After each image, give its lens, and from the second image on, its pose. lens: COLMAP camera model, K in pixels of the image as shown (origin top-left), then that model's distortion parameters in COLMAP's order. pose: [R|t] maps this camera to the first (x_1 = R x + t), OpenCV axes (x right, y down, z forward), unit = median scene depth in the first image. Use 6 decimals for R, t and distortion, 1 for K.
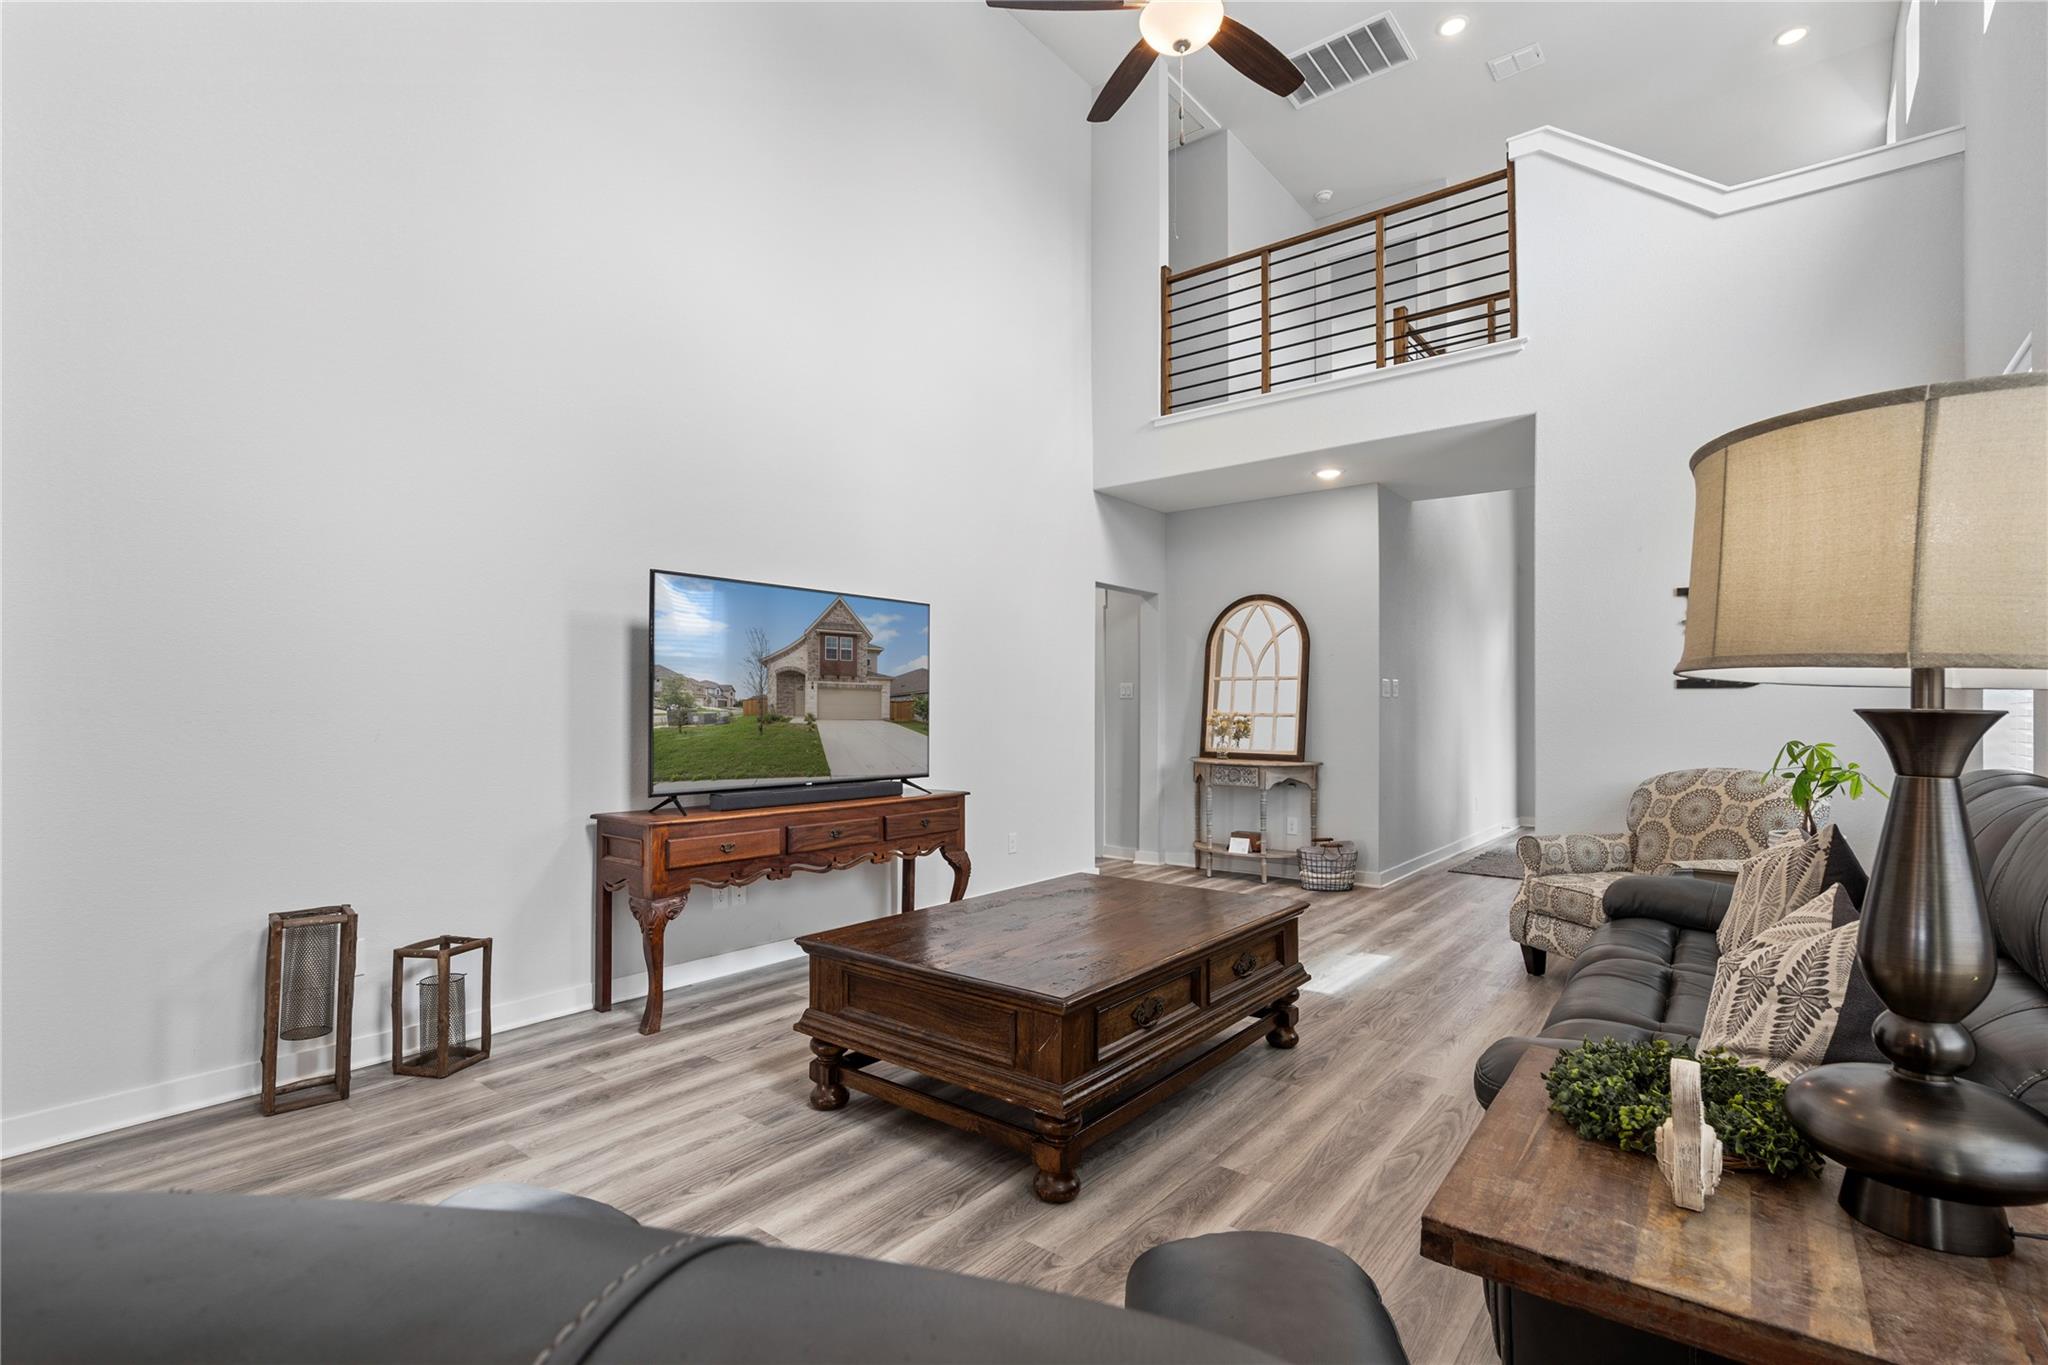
lens RADIAL K [[950.1, 0, 1020.7], [0, 950.1, 708.1], [0, 0, 1]] dist [-0.002844, 0.002121]
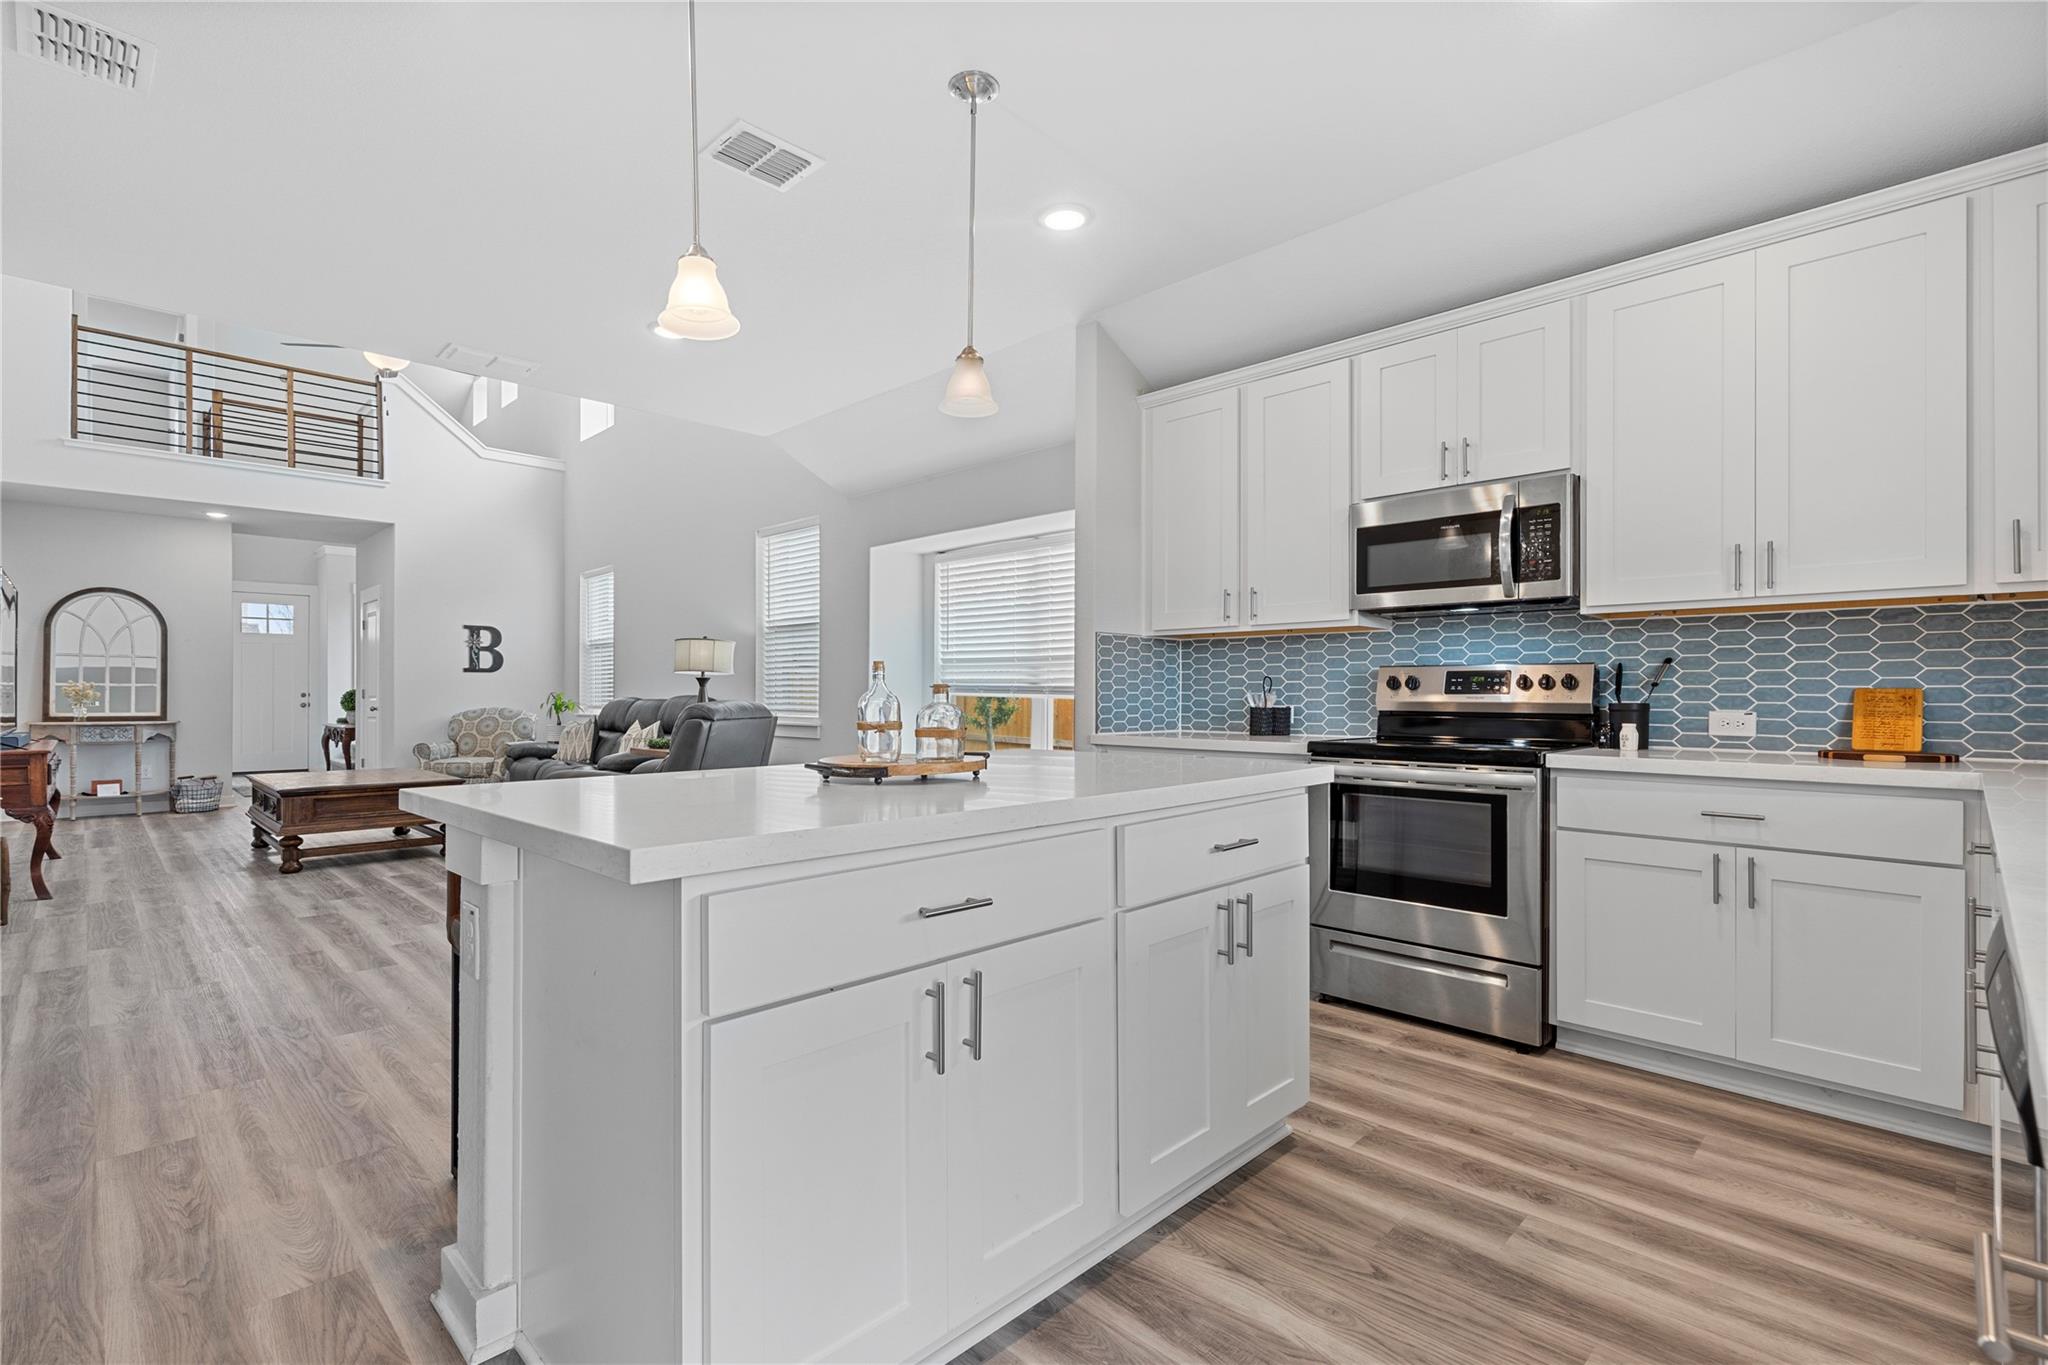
lens RADIAL K [[950.1, 0, 1008.8], [0, 950.1, 692.0], [0, 0, 1]] dist [-0.002844, 0.002121]
pose [[0.123624, 0.000074, 0.992329, -1.377272], [-0.000250, 1.000000, -0.000043, 0.025913], [-0.992329, -0.000242, 0.123624, -0.512866]]
